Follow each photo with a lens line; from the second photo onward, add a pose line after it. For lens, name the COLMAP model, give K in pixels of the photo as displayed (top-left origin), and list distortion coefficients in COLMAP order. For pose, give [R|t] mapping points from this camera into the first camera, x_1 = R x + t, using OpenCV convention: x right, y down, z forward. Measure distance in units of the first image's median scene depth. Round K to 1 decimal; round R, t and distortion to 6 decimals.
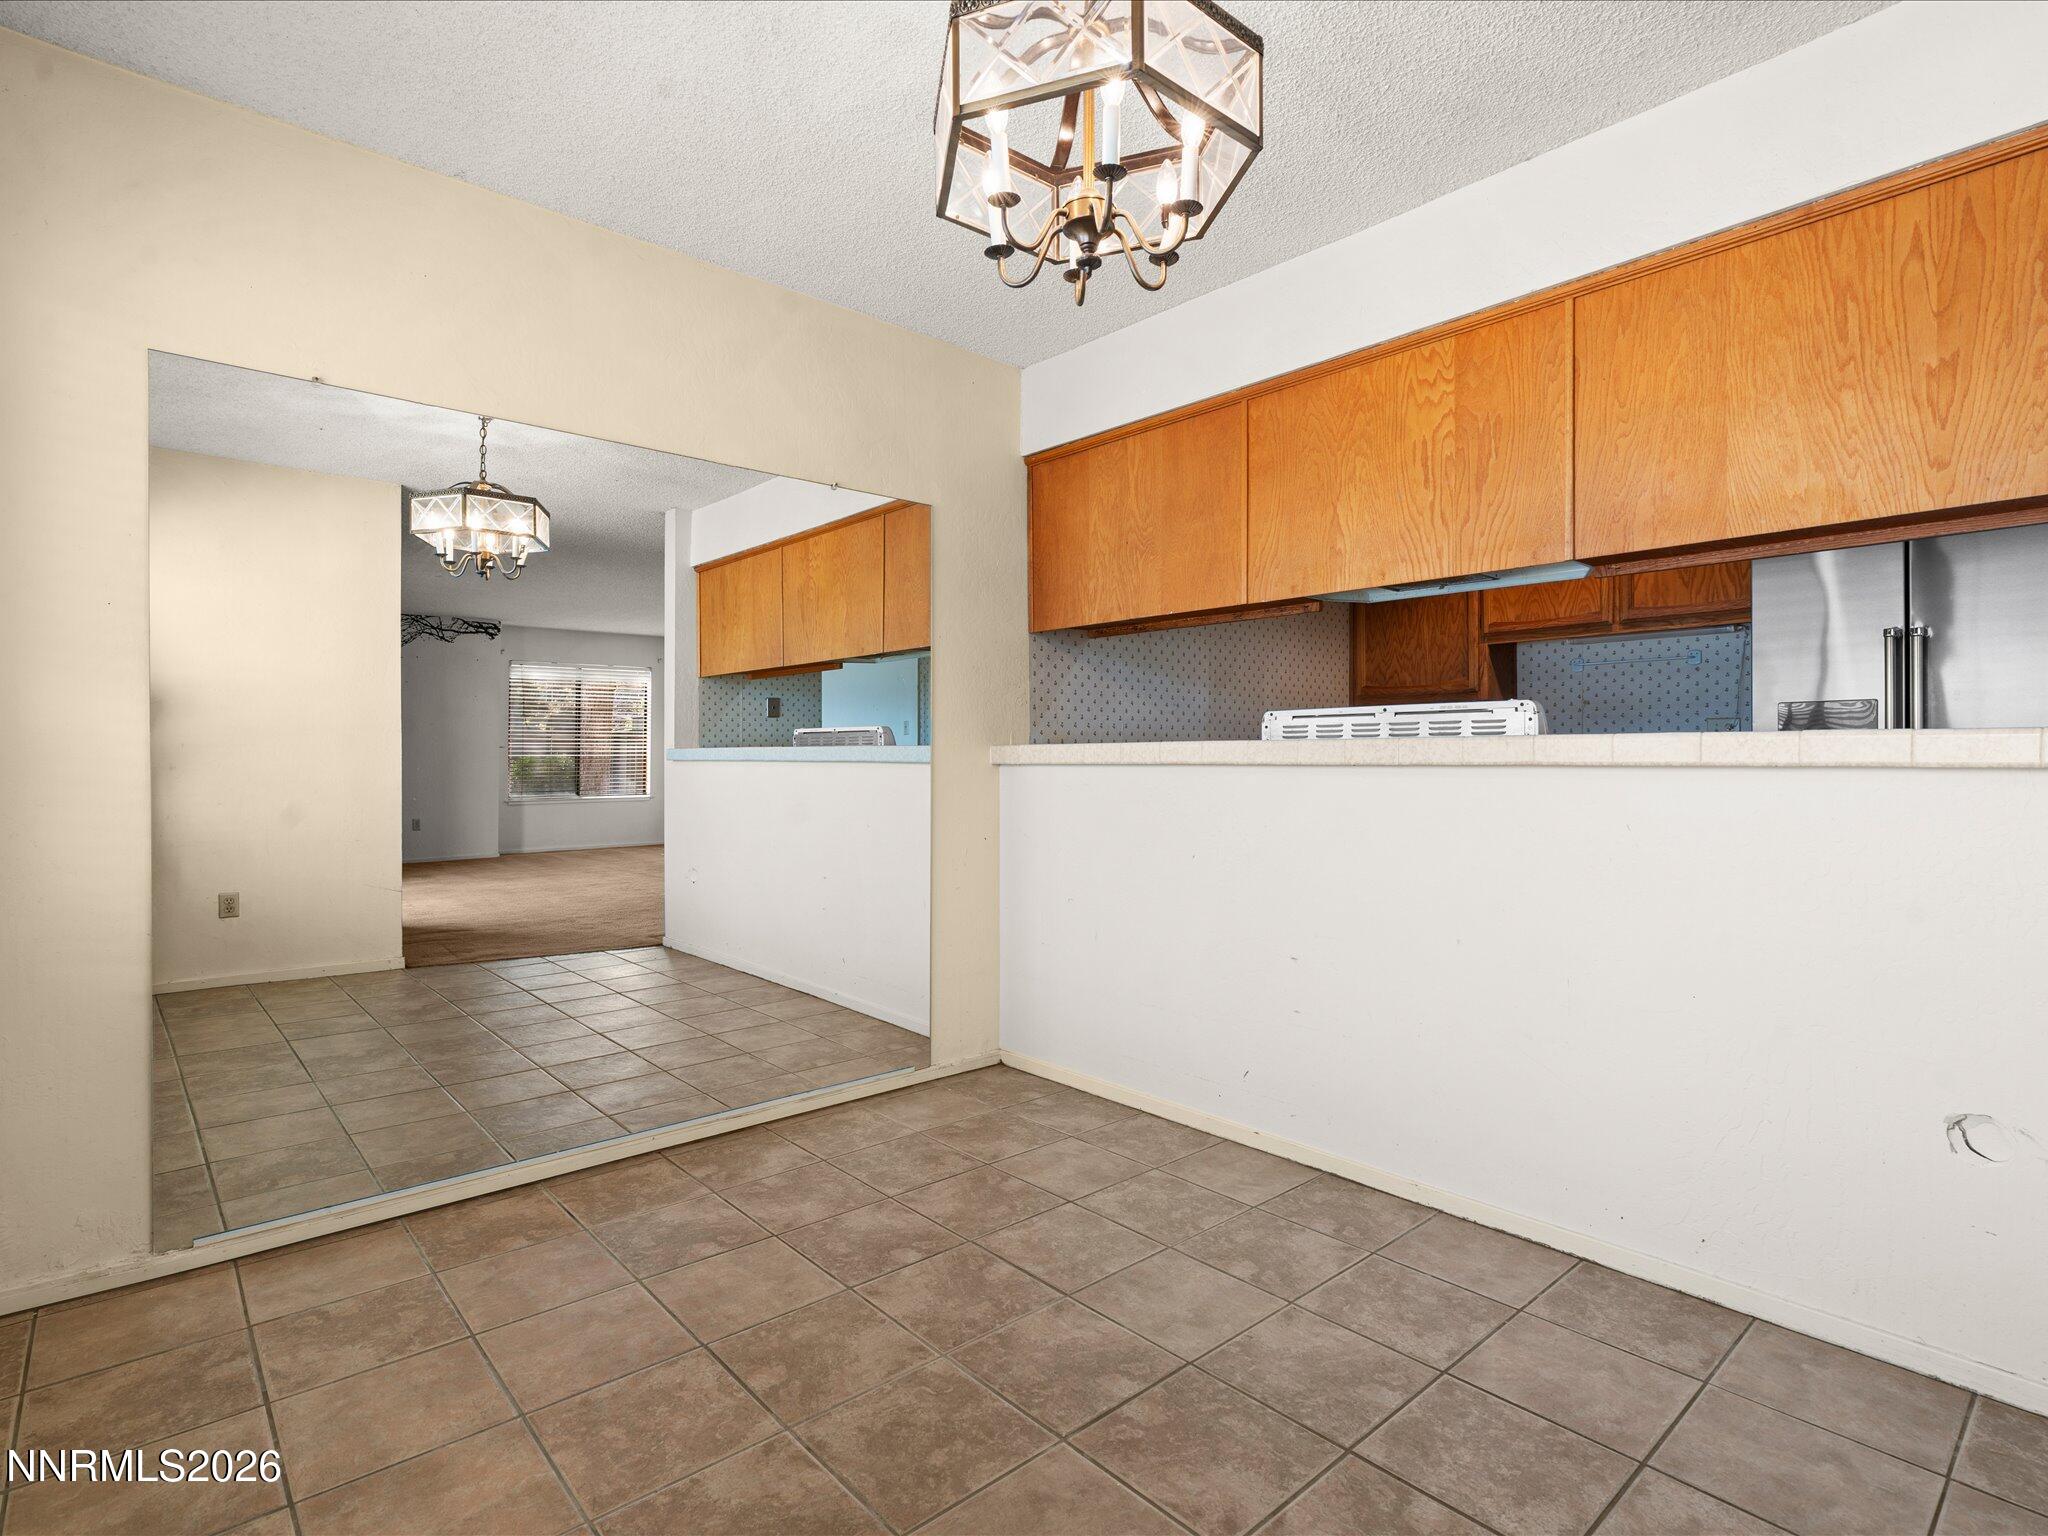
lens RADIAL K [[1036.6, 0, 1007.0], [0, 1036.6, 768.1], [0, 0, 1]] dist [-0.003526, 0.002285]
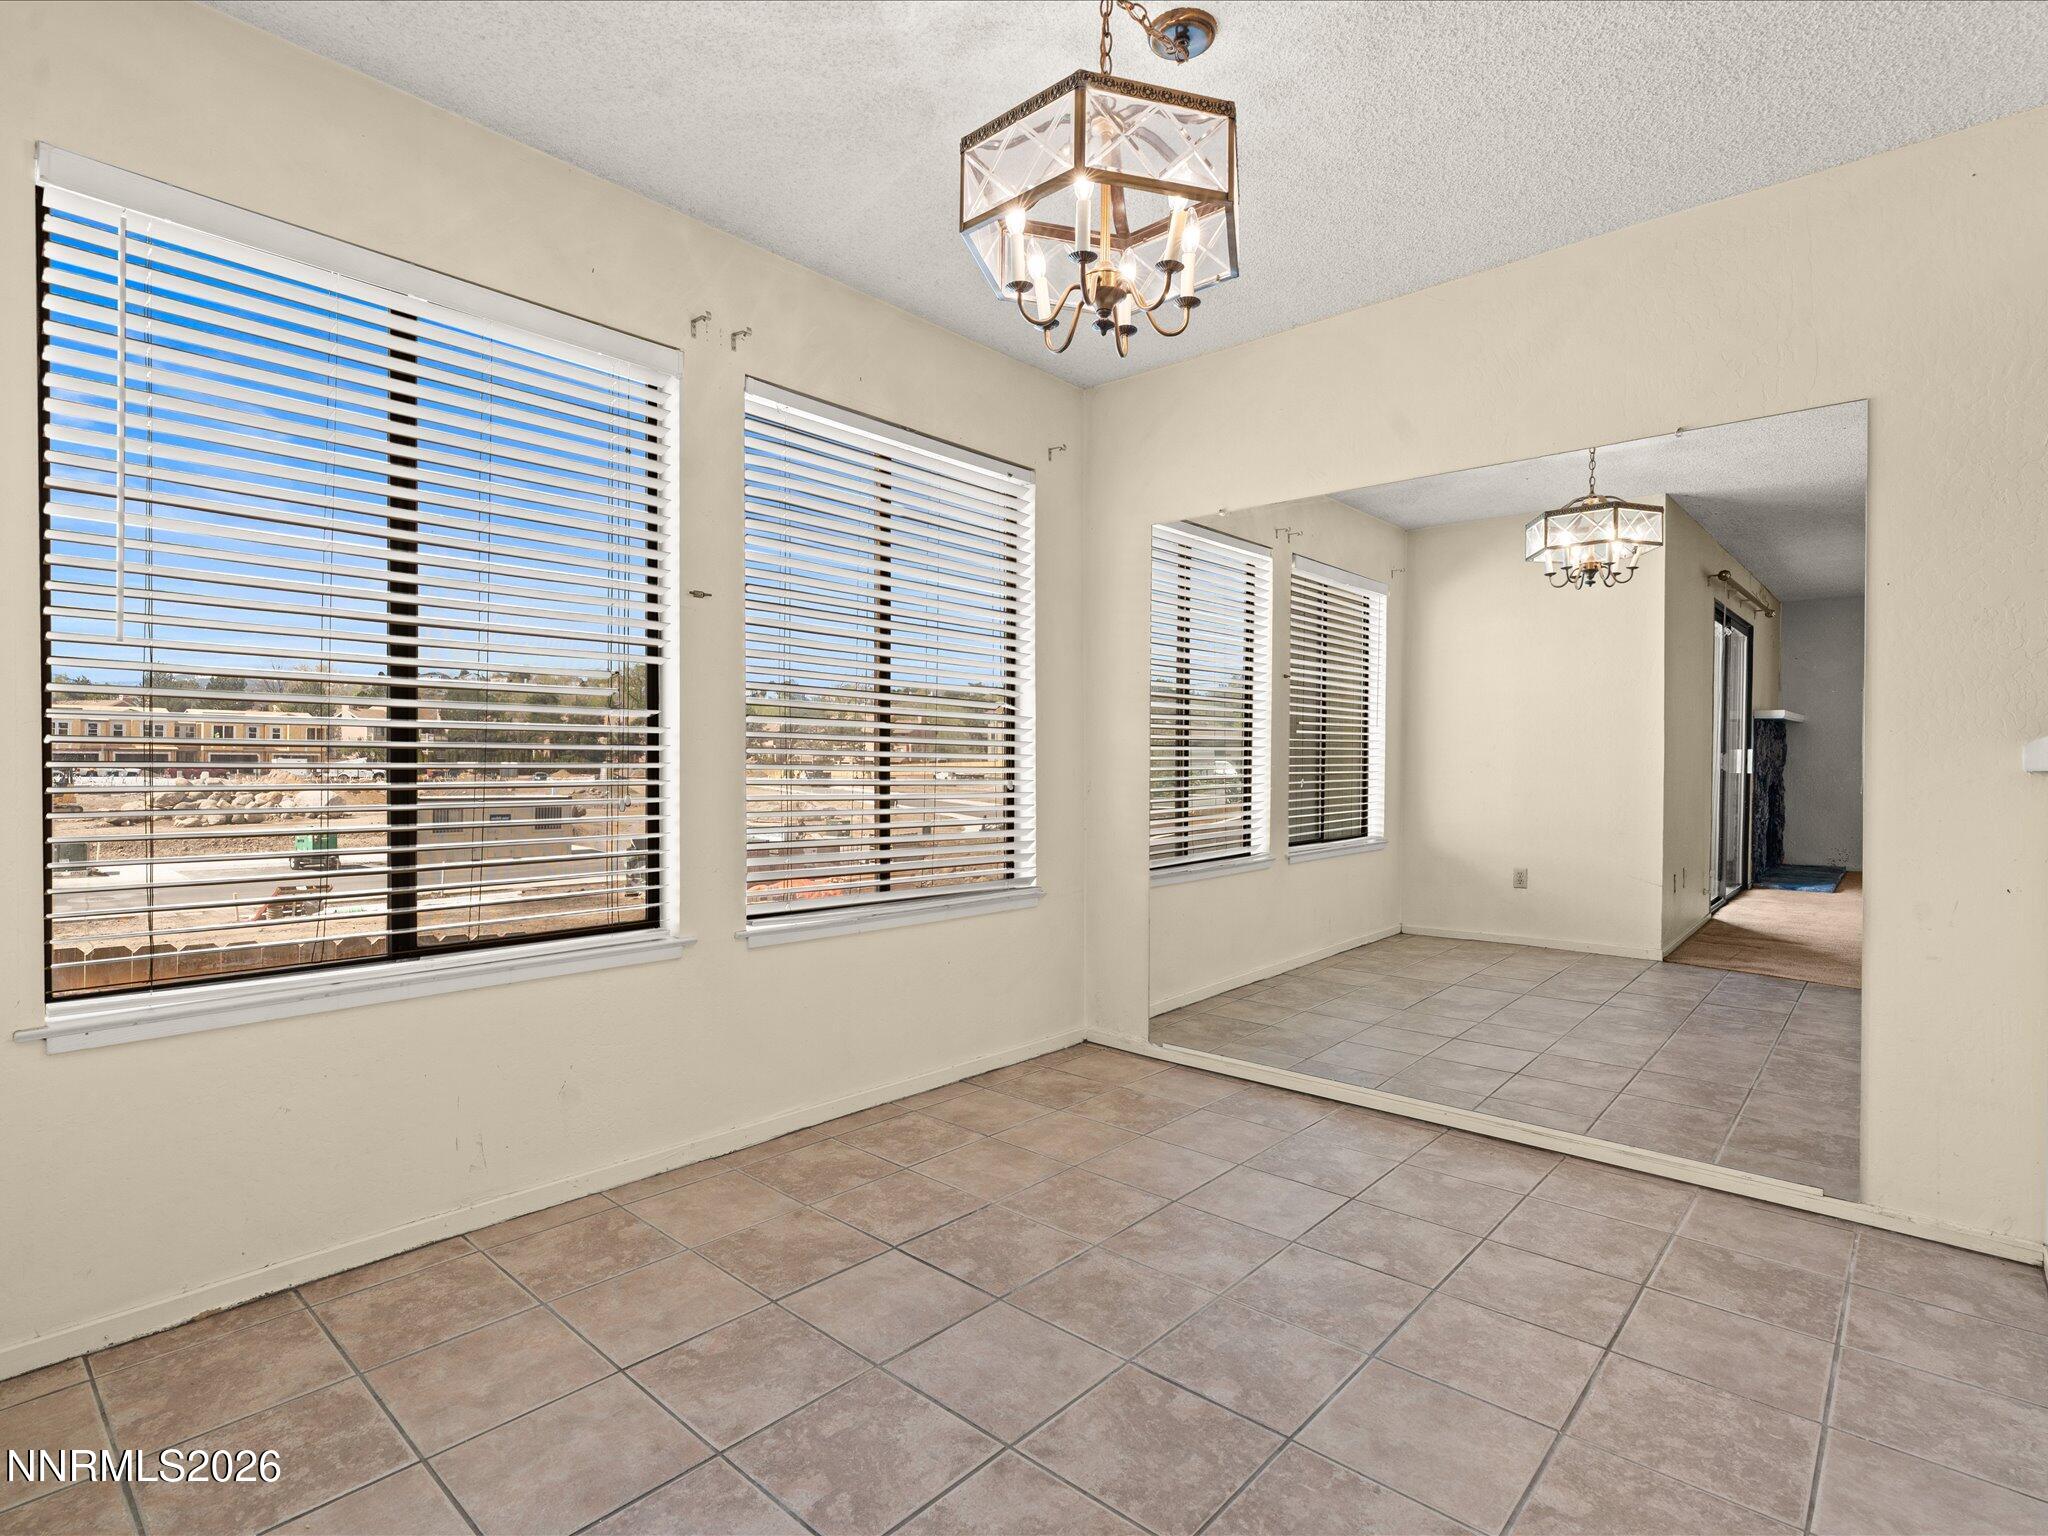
lens RADIAL K [[1036.6, 0, 1023.4], [0, 1036.6, 769.0], [0, 0, 1]] dist [-0.003526, 0.002285]
pose [[0.122764, 0.008587, -0.992399, 0.749163], [-0.015123, 0.999863, 0.006781, -0.001156], [0.992321, 0.014176, 0.122877, 0.480576]]
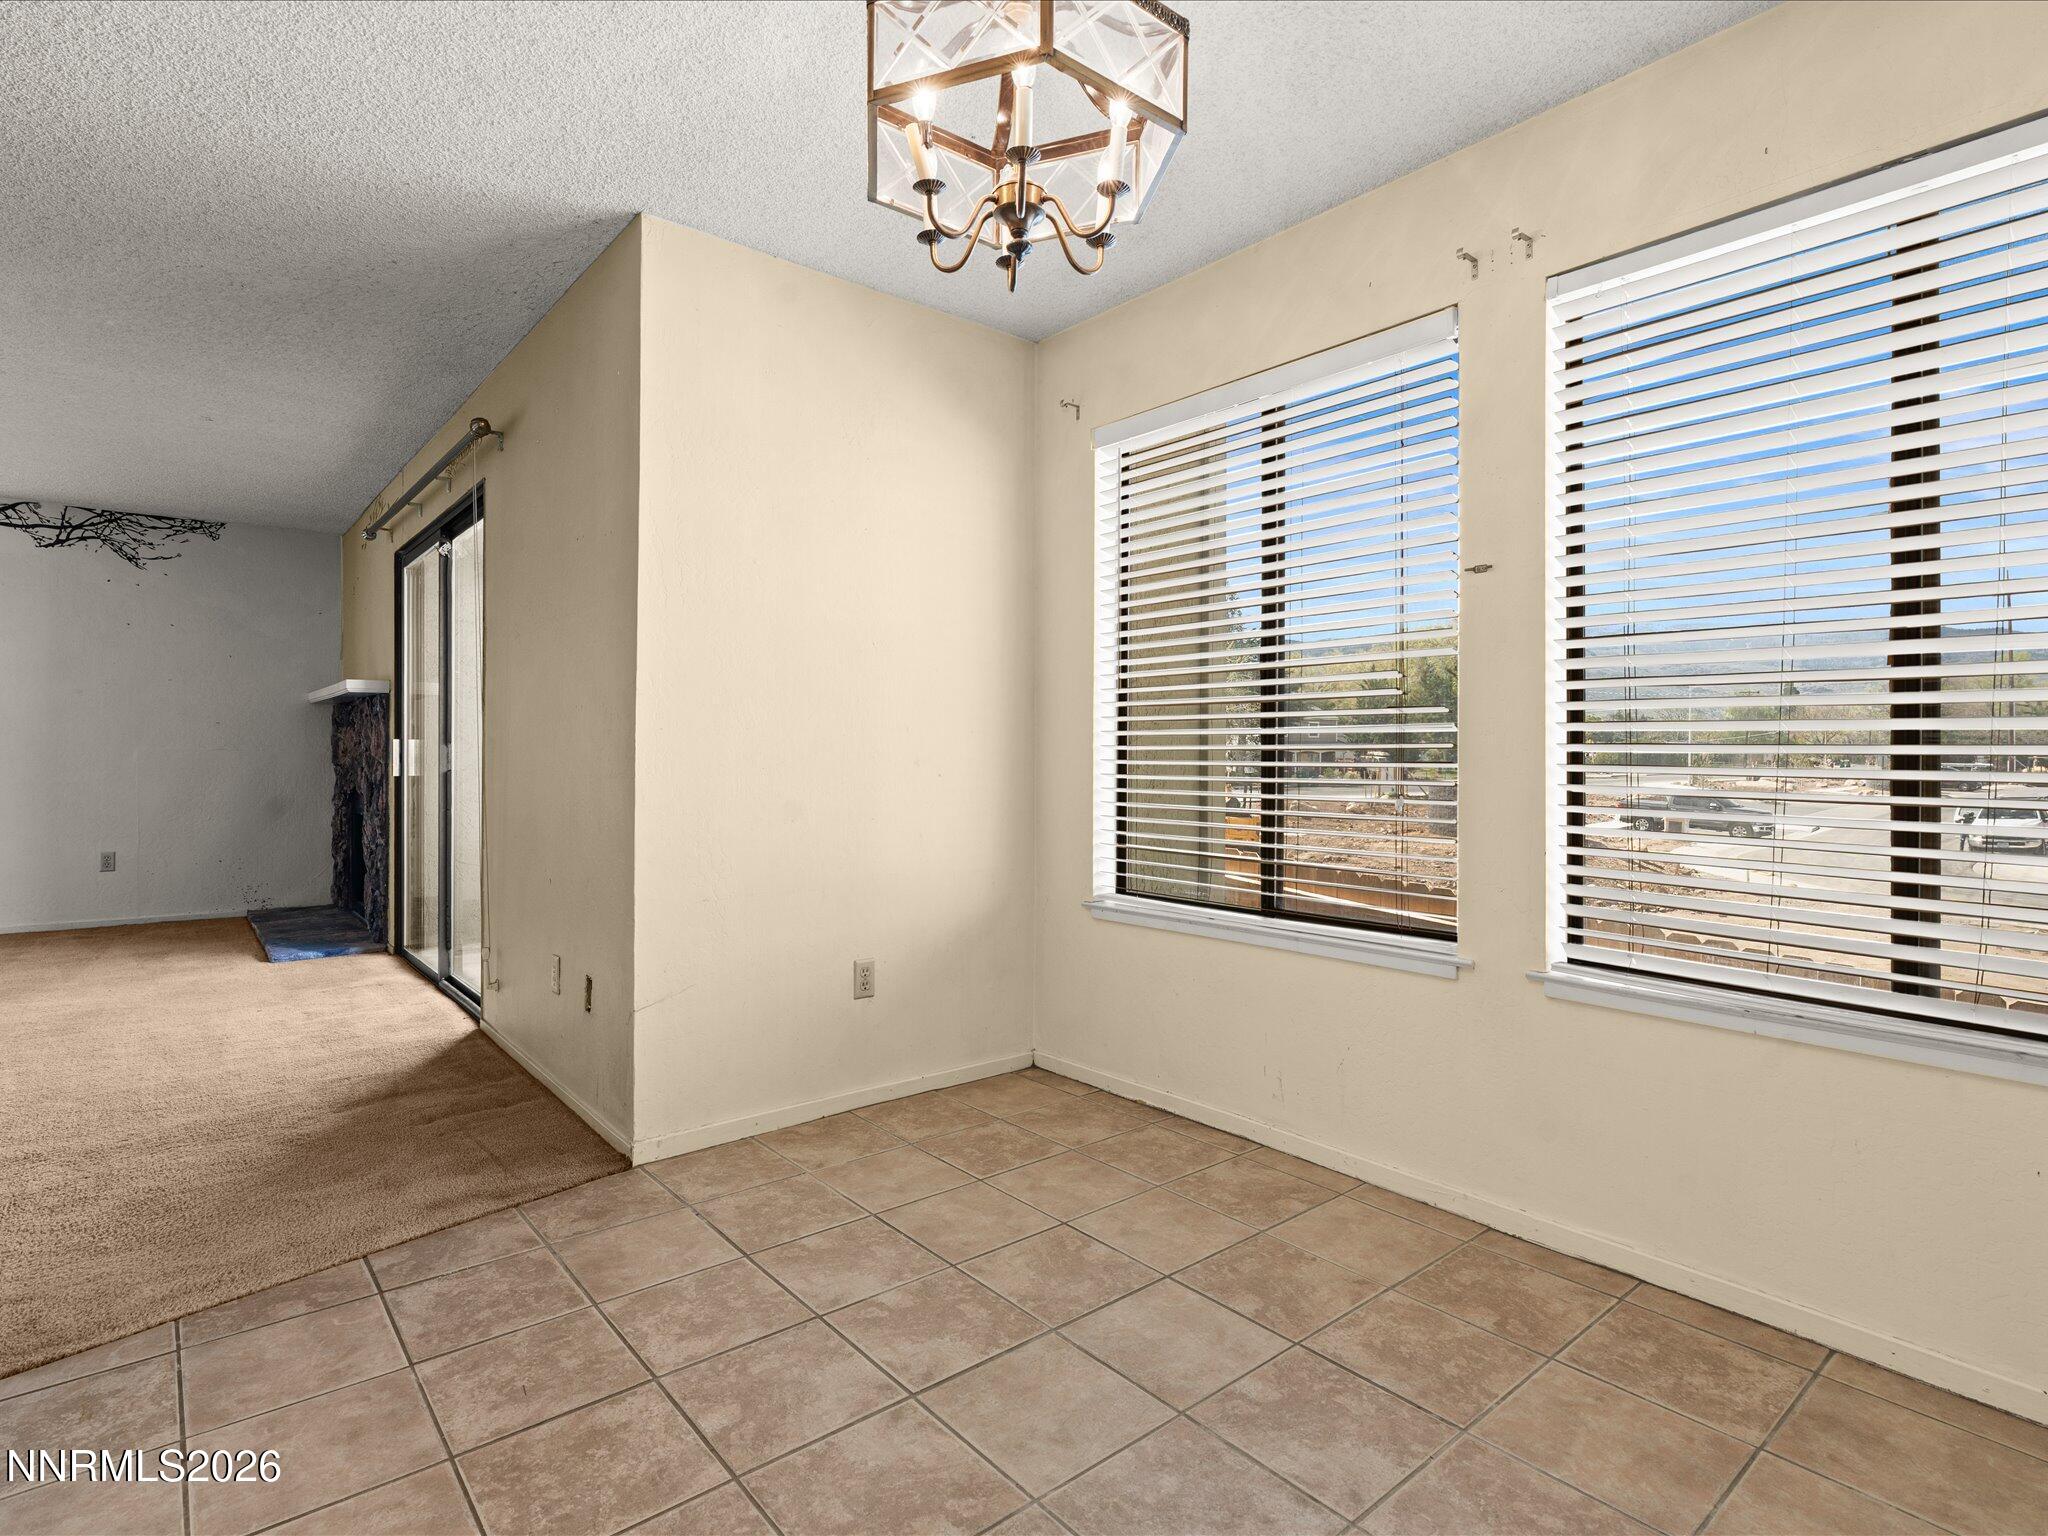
lens RADIAL K [[1036.6, 0, 1004.4], [0, 1036.6, 766.9], [0, 0, 1]] dist [-0.003526, 0.002285]
pose [[-0.999557, -0.004987, 0.029343, 0.037835], [-0.004495, 0.999849, 0.016815, -0.005560], [-0.029422, 0.016676, -0.999428, 1.231541]]
